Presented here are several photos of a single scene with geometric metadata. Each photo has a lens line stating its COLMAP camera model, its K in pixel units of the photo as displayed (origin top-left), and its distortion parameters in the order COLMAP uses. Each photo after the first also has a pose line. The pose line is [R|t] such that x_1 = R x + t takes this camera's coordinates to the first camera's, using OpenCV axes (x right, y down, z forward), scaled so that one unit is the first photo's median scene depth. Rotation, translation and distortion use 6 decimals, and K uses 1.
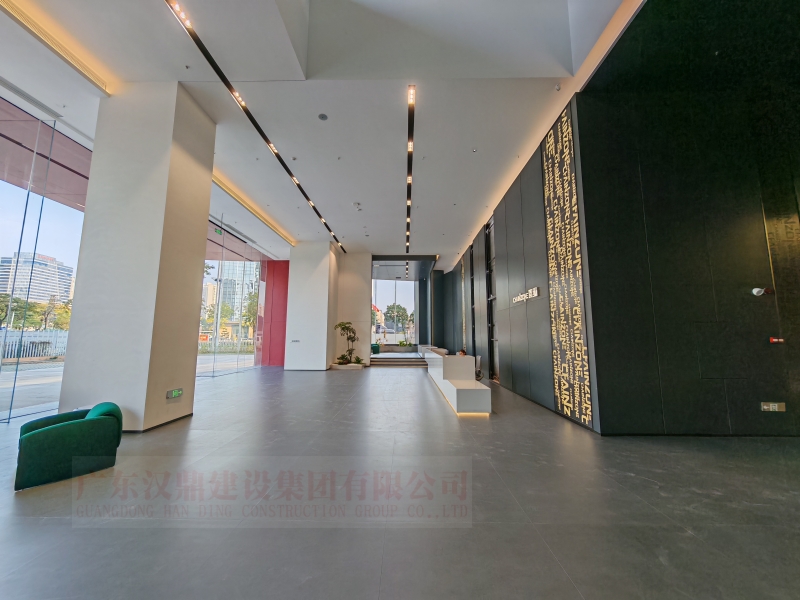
lens RADIAL K [[305.7, 0, 401.0], [0, 305.7, 301.0], [0, 0, 1]] dist [-0.000037, 0.000001]
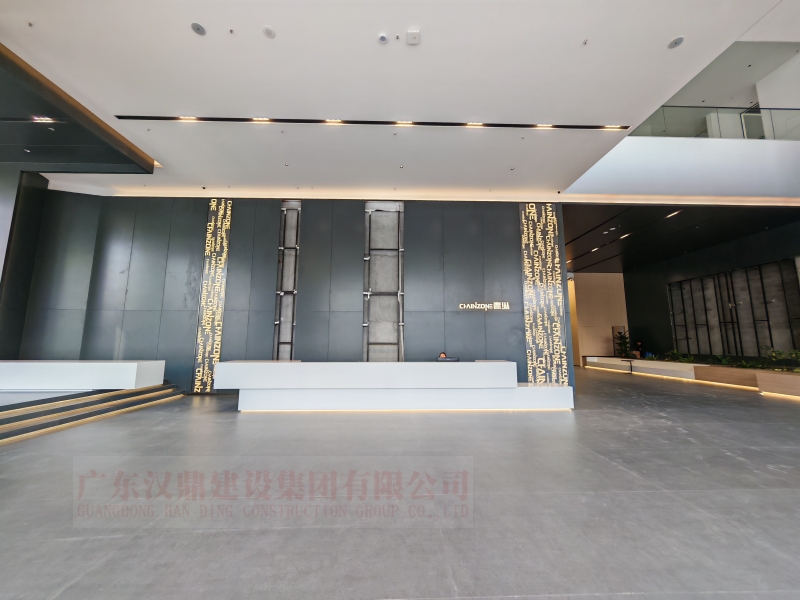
lens RADIAL K [[305.7, 0, 400.5], [0, 305.7, 300.2], [0, 0, 1]] dist [-0.000037, 0.000001]
pose [[-0.051252, 0.131539, 0.989985, -1.017884], [-0.122381, 0.982990, -0.136945, 0.221816], [-0.991159, -0.128174, -0.034282, 1.838346]]
